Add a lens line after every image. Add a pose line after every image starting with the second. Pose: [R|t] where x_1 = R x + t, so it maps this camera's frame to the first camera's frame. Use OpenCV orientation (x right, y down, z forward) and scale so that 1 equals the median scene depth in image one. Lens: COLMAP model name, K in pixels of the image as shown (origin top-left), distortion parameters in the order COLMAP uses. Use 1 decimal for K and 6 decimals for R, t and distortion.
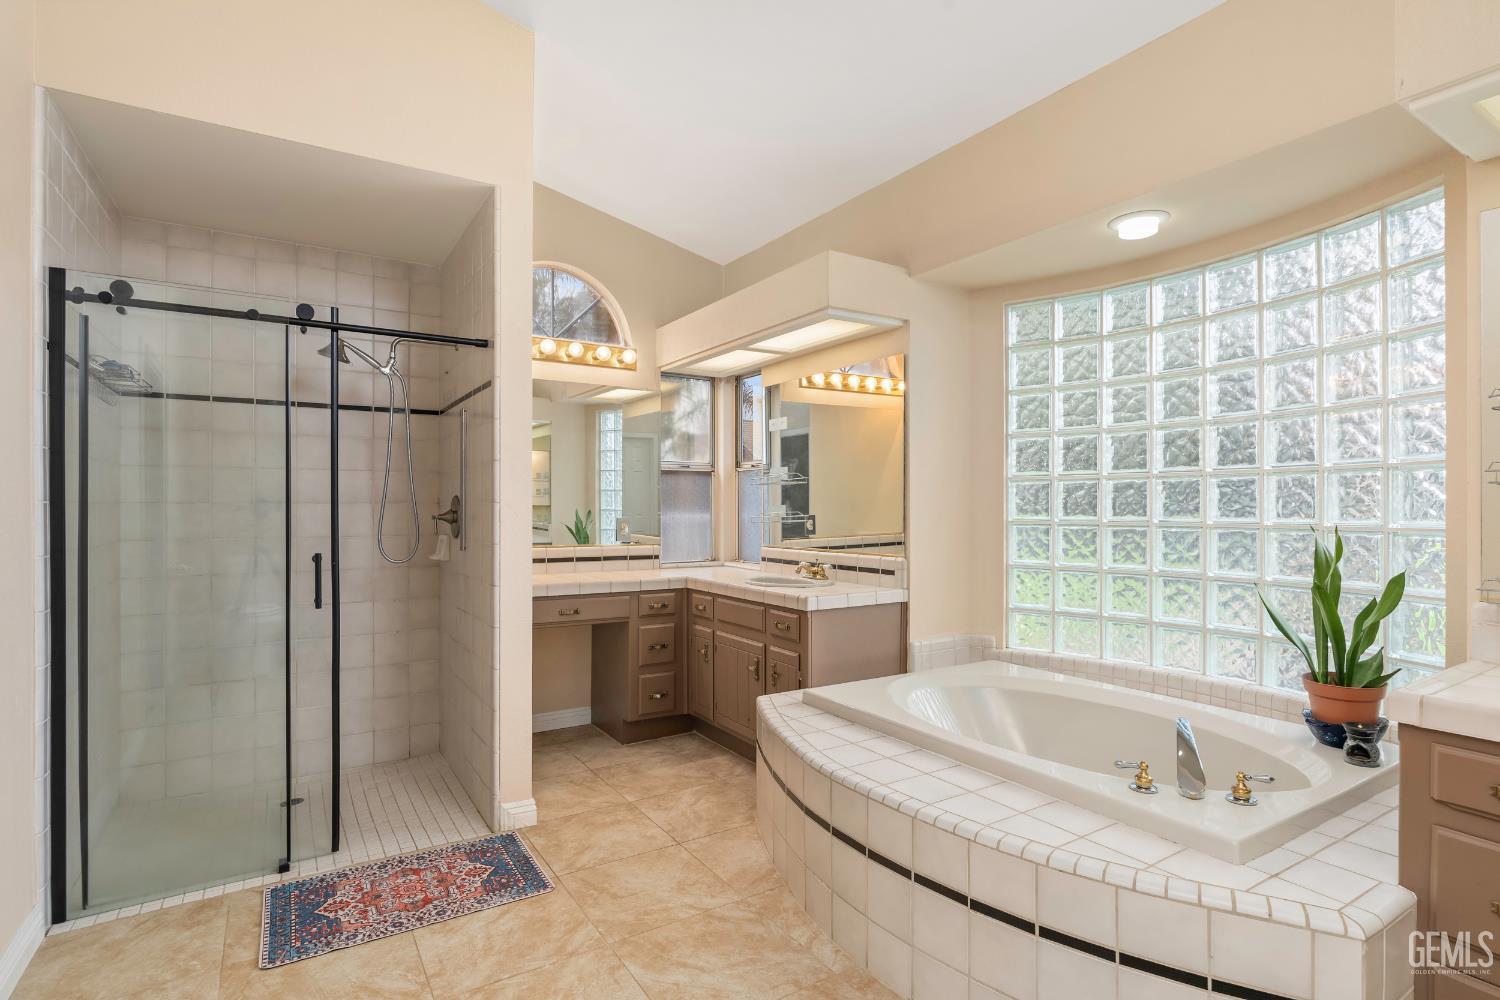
lens RADIAL K [[739.2, 0, 769.2], [0, 739.2, 507.0], [0, 0, 1]] dist [-0.014611, 0.004517]
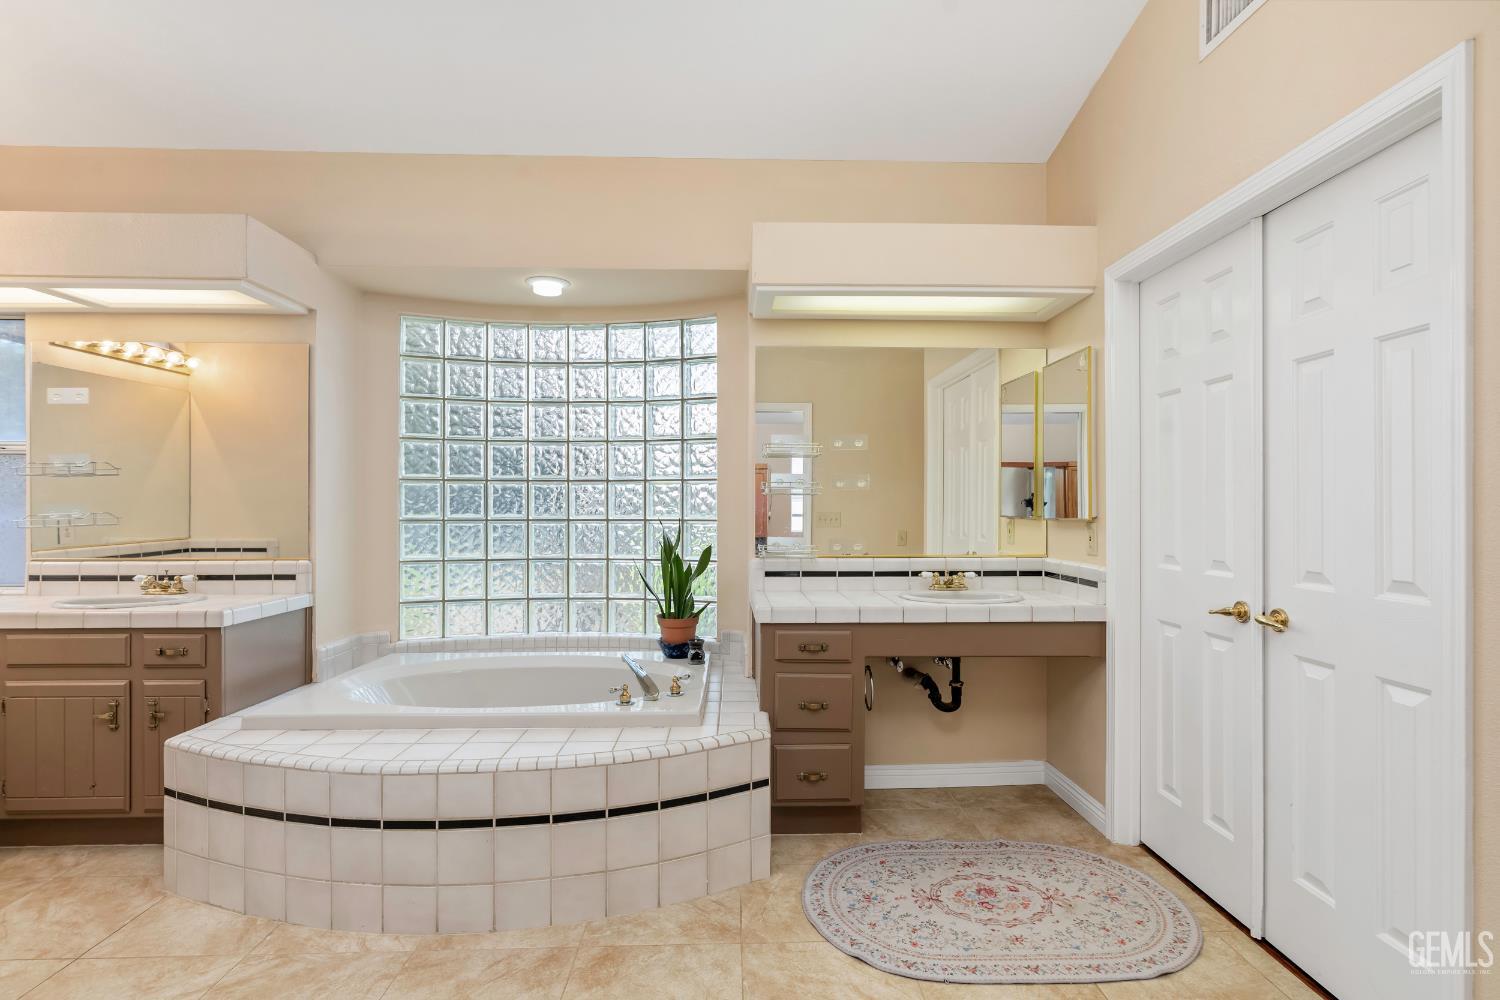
lens RADIAL K [[739.2, 0, 764.5], [0, 739.2, 501.8], [0, 0, 1]] dist [-0.014611, 0.004517]
pose [[0.509549, 0.004018, 0.860432, -0.359246], [0.000547, 0.999987, -0.004994, -0.000856], [-0.860441, 0.003015, 0.509541, 0.021239]]
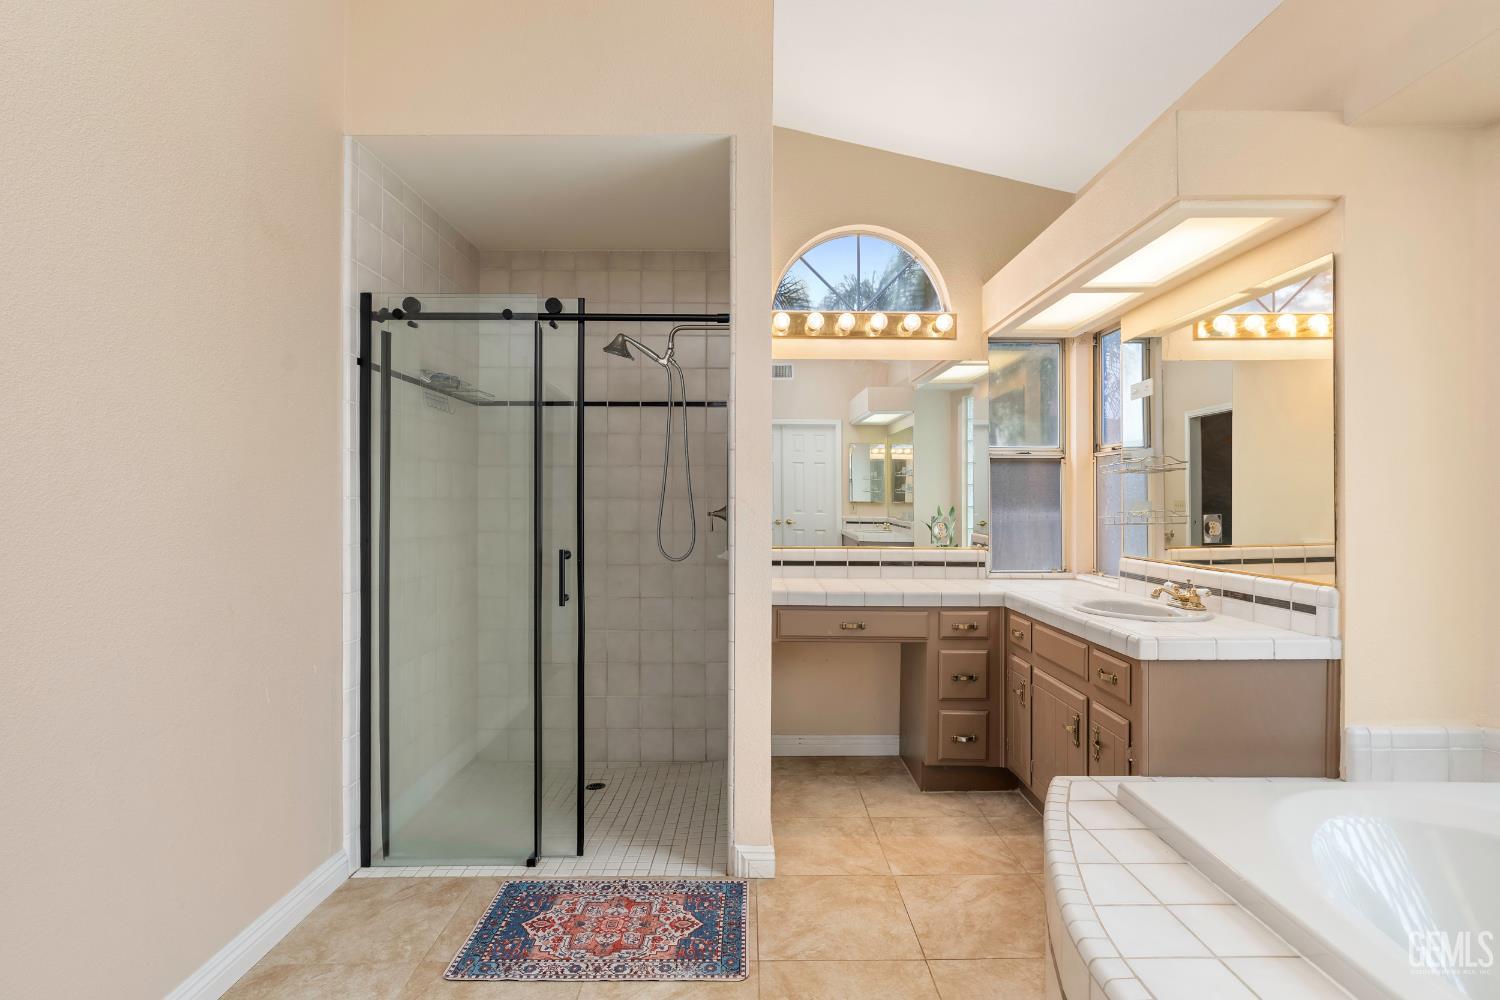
lens RADIAL K [[739.2, 0, 774.8], [0, 739.2, 500.5], [0, 0, 1]] dist [-0.014611, 0.004517]
pose [[0.845285, -0.000738, -0.534315, 0.126789], [-0.001619, 0.999991, -0.003943, 0.000658], [0.534313, 0.004198, 0.845276, 0.262227]]
